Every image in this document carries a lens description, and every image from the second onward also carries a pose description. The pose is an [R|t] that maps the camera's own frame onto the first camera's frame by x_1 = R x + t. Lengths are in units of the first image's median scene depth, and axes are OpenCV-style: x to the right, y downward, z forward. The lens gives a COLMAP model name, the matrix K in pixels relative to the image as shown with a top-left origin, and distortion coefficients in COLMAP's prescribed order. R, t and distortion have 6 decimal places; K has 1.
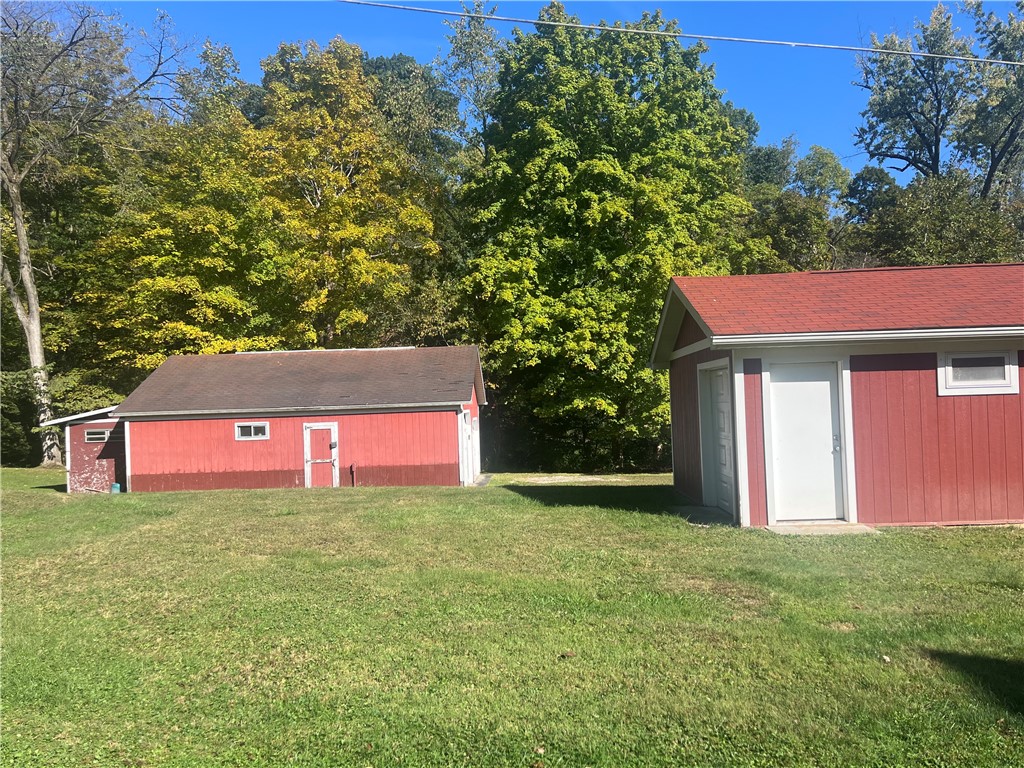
lens RADIAL K [[771.8, 0, 512.0], [0, 771.8, 384.0], [0, 0, 1]] dist [0.084541, -0.125153]
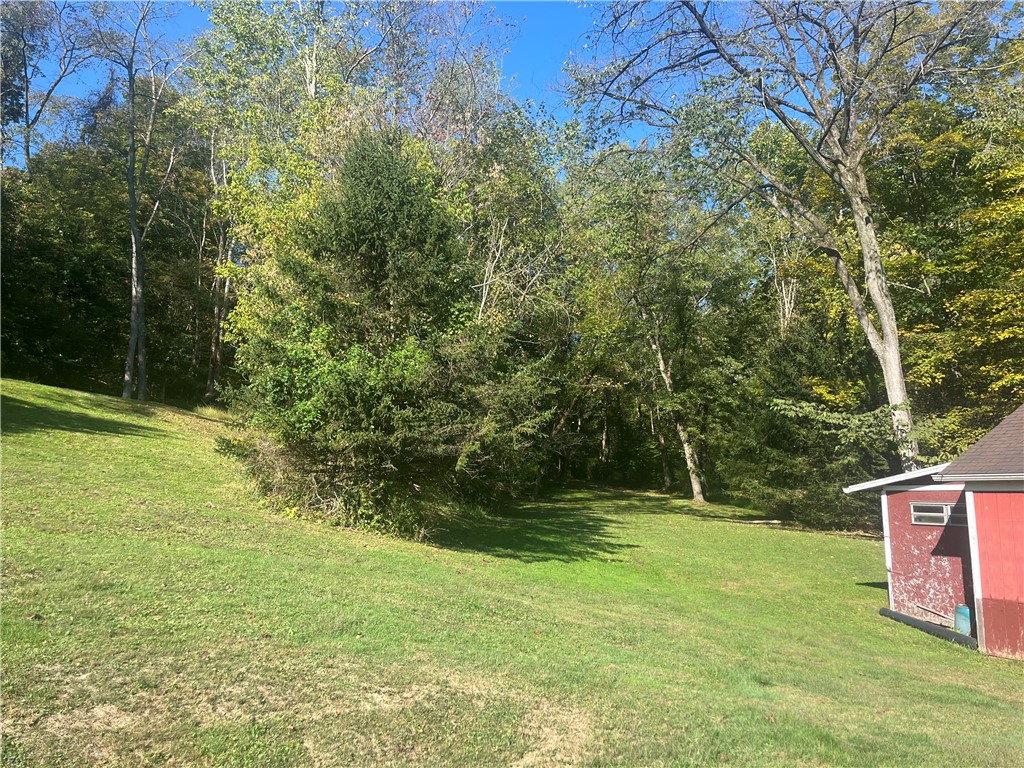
lens RADIAL K [[771.8, 0, 512.0], [0, 771.8, 384.0], [0, 0, 1]] dist [0.084541, -0.125153]
pose [[0.457609, -0.083627, -0.885212, -0.050811], [0.027701, 0.996425, -0.079813, 0.002976], [0.888722, 0.012002, 0.458290, 0.151013]]
